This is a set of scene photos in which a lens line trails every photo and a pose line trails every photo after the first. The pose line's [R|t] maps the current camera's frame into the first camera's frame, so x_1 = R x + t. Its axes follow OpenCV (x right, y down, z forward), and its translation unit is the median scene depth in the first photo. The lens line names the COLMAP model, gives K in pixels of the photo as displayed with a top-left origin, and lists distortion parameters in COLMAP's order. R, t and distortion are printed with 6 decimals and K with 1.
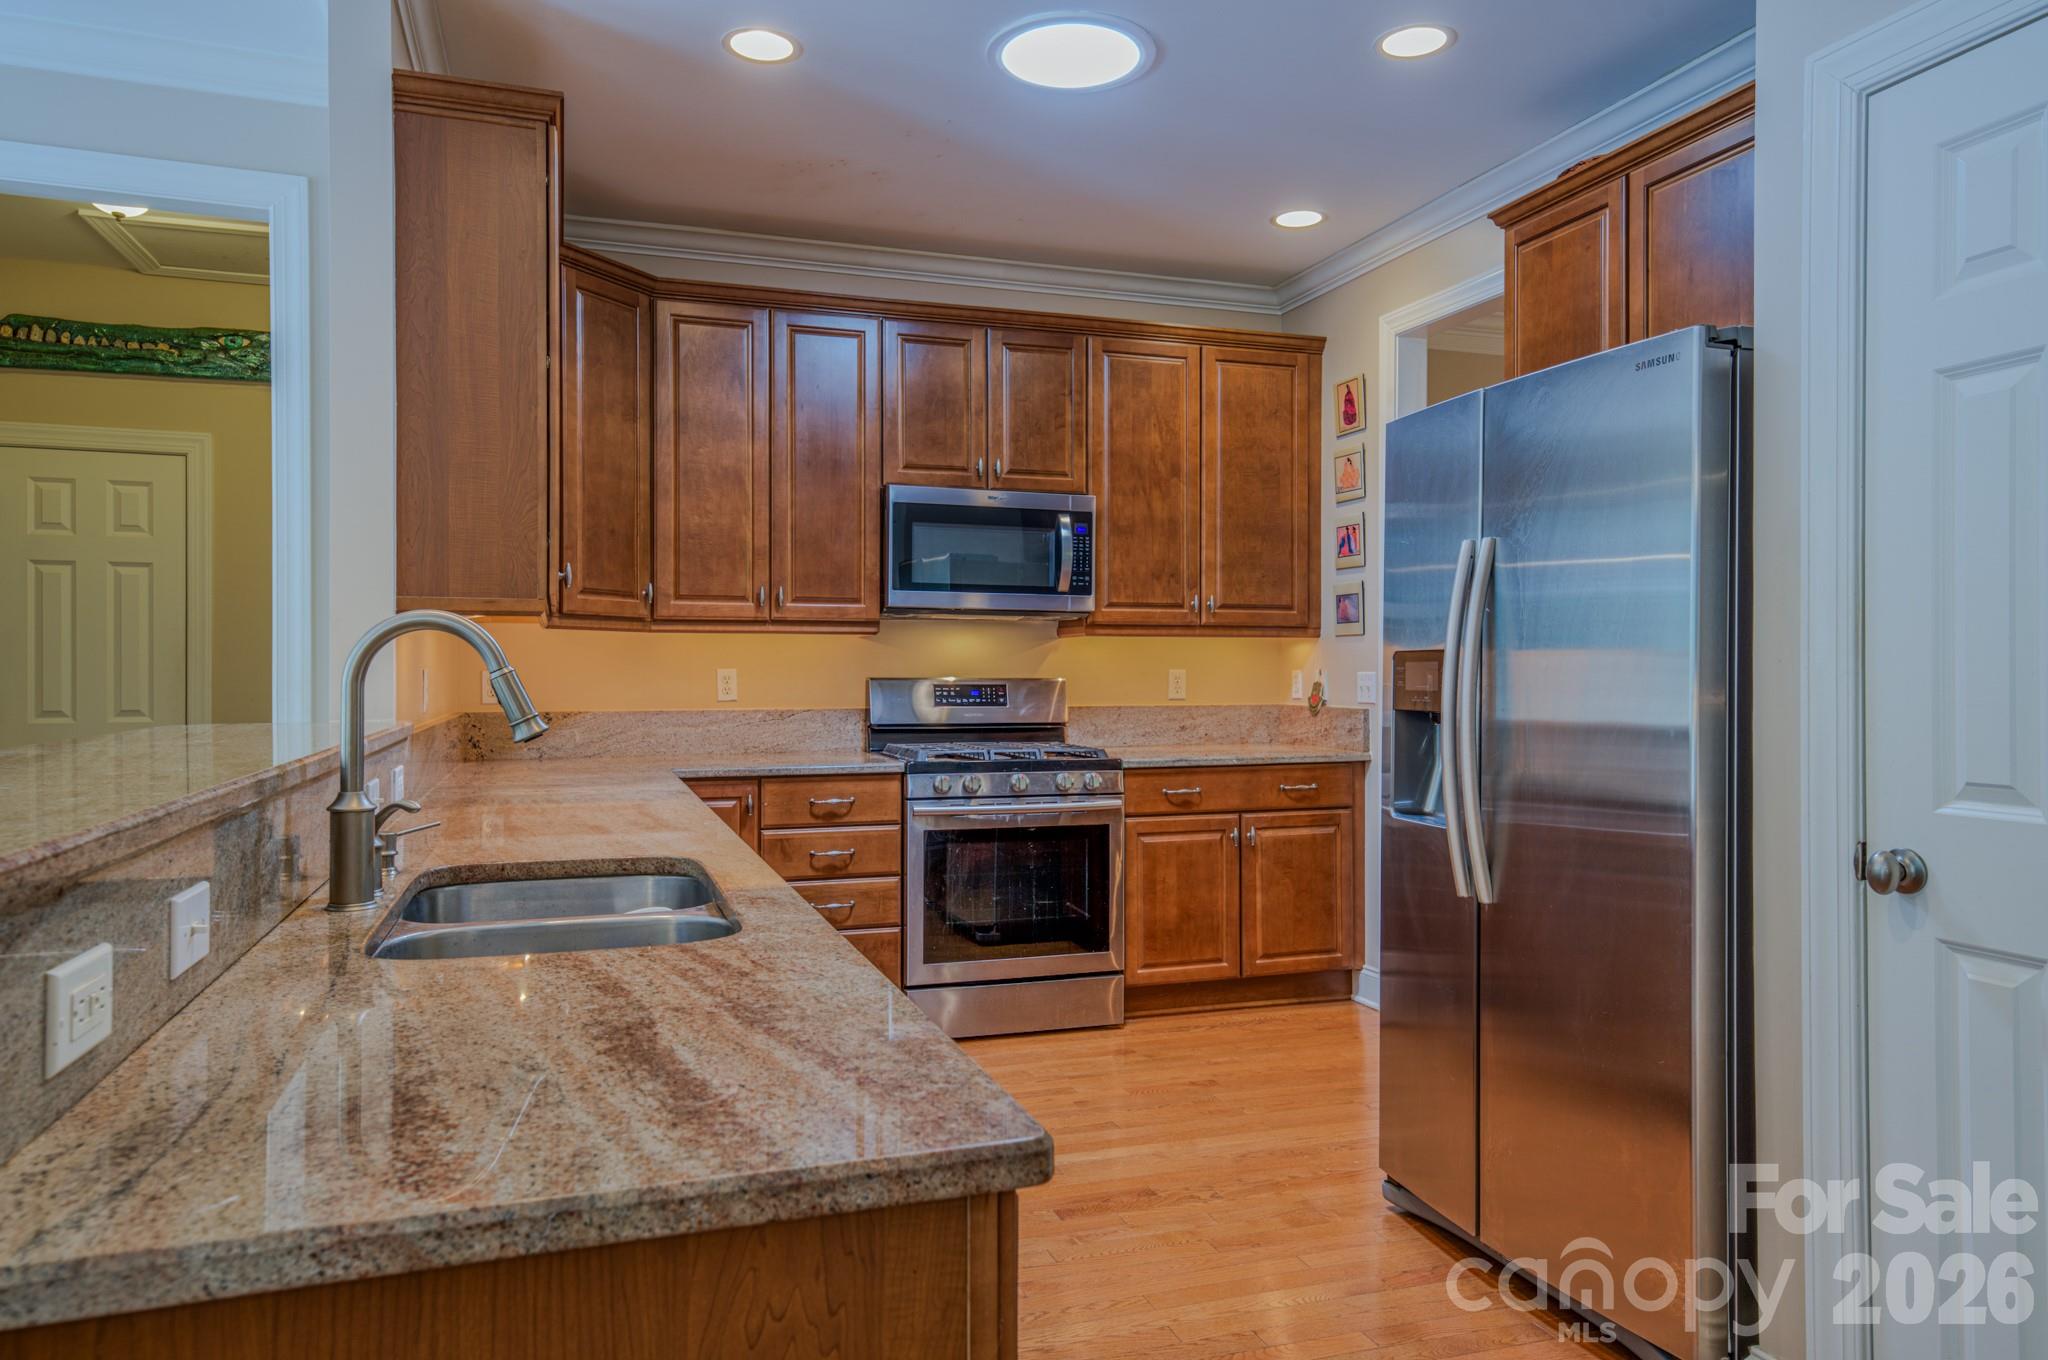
lens RADIAL K [[1349.0, 0, 1028.8], [0, 1349.0, 672.8], [0, 0, 1]] dist [0.028736, 0.000827]
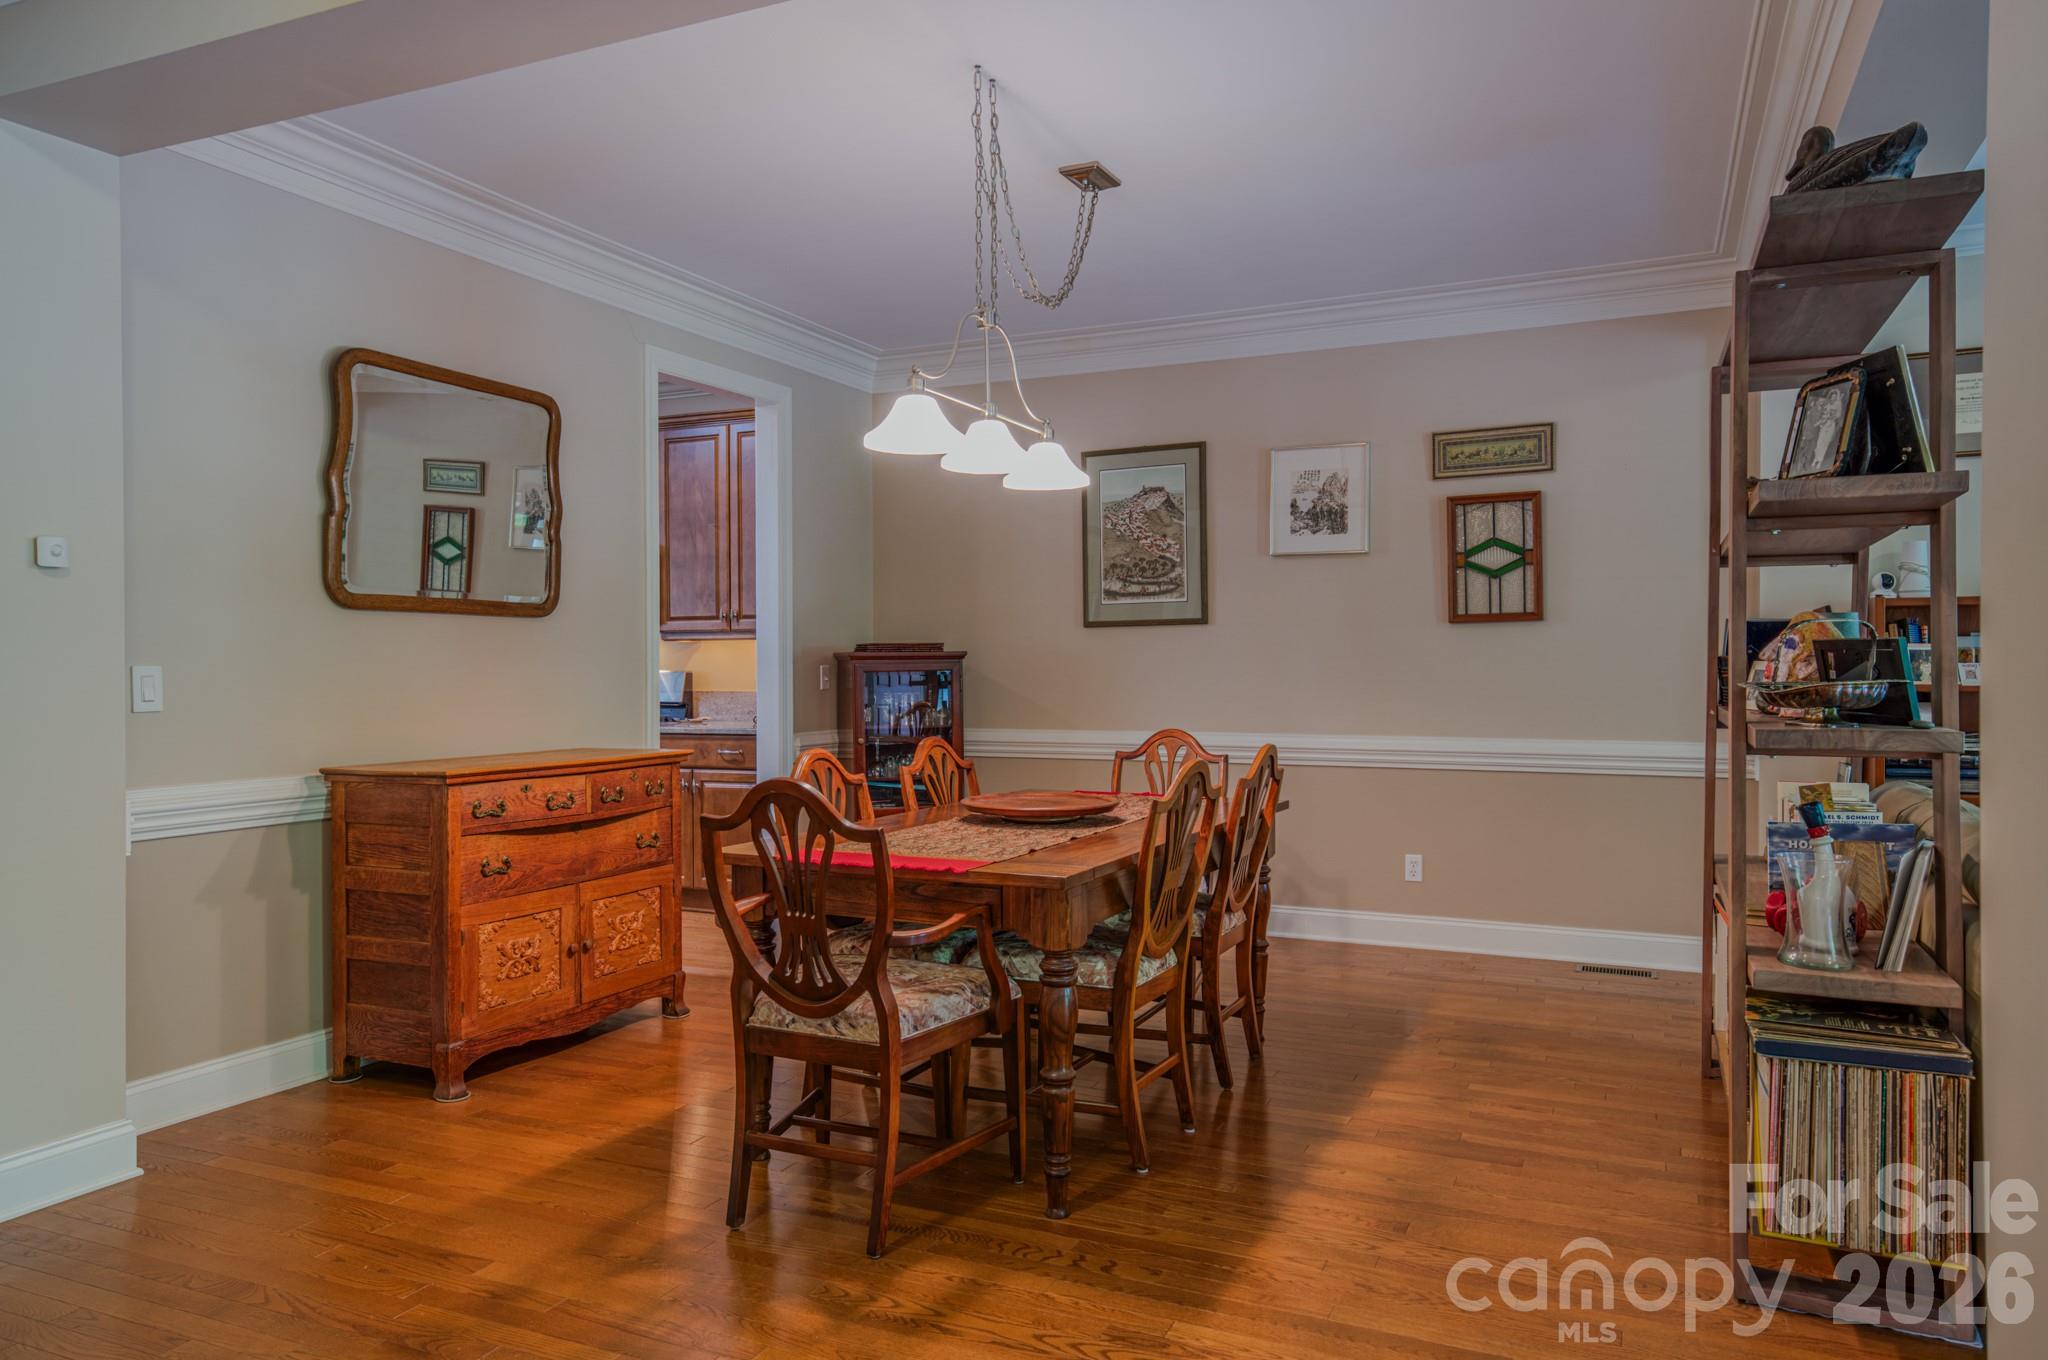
lens RADIAL K [[1349.0, 0, 1028.8], [0, 1349.0, 672.8], [0, 0, 1]] dist [0.028736, 0.000827]
pose [[0.730029, 0.000566, -0.683416, 1.356662], [0.004365, 0.999975, 0.005491, 0.000470], [0.683402, -0.006992, 0.730009, 0.232002]]
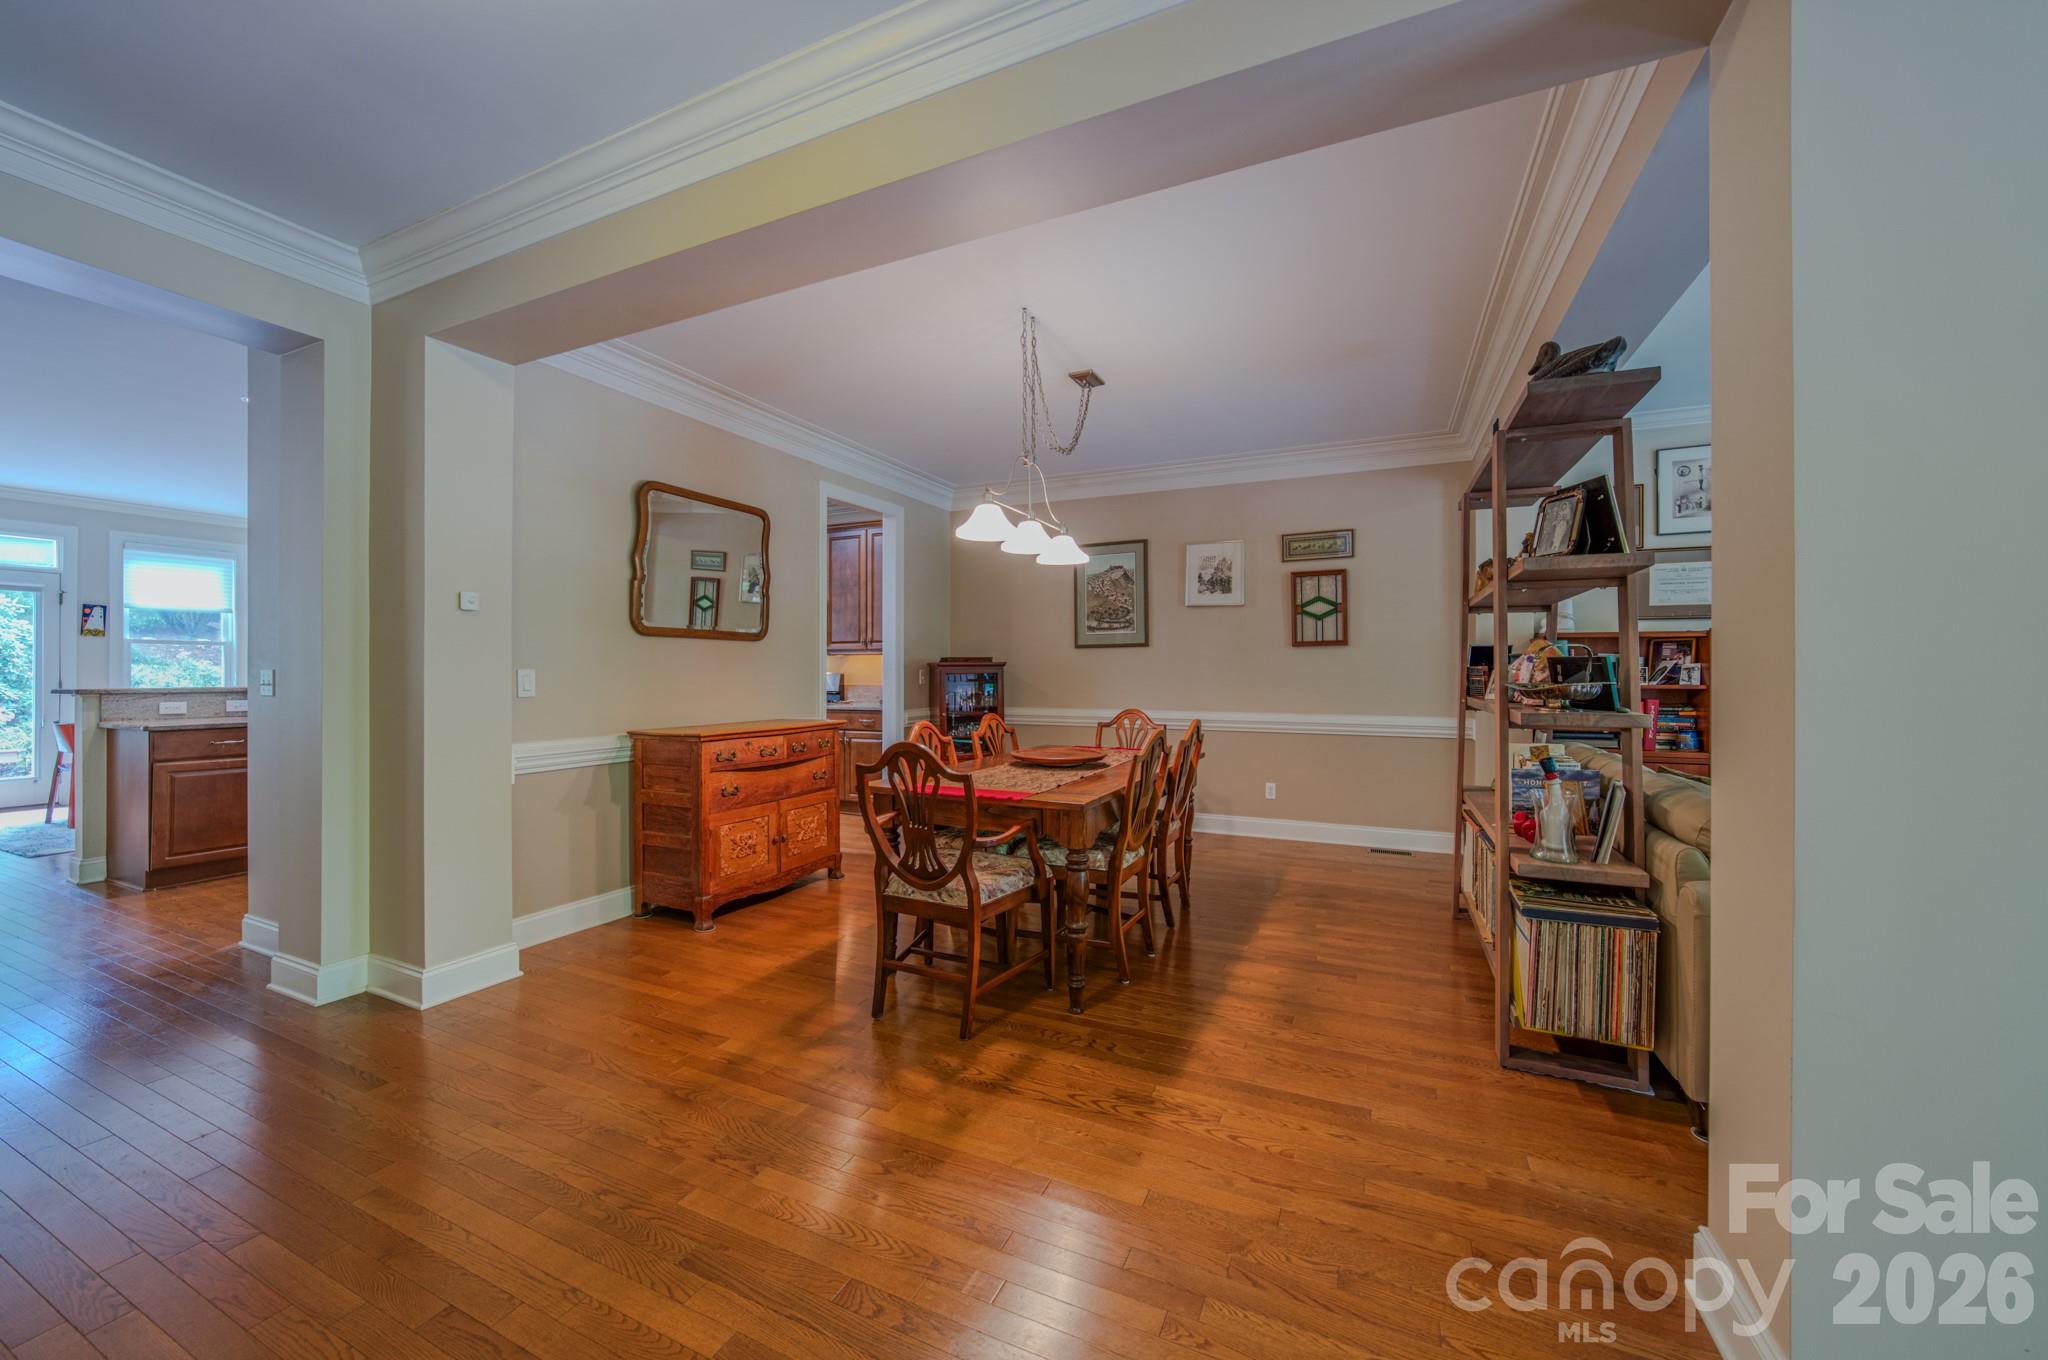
lens RADIAL K [[760.5, 0, 1026.2], [0, 760.5, 668.6], [0, 0, 1]] dist [-0.016044, -0.000092]
pose [[0.727186, -0.001942, -0.686437, 1.300851], [0.000759, 0.999998, -0.002025, -0.000266], [0.686440, 0.000951, 0.727186, 0.259333]]
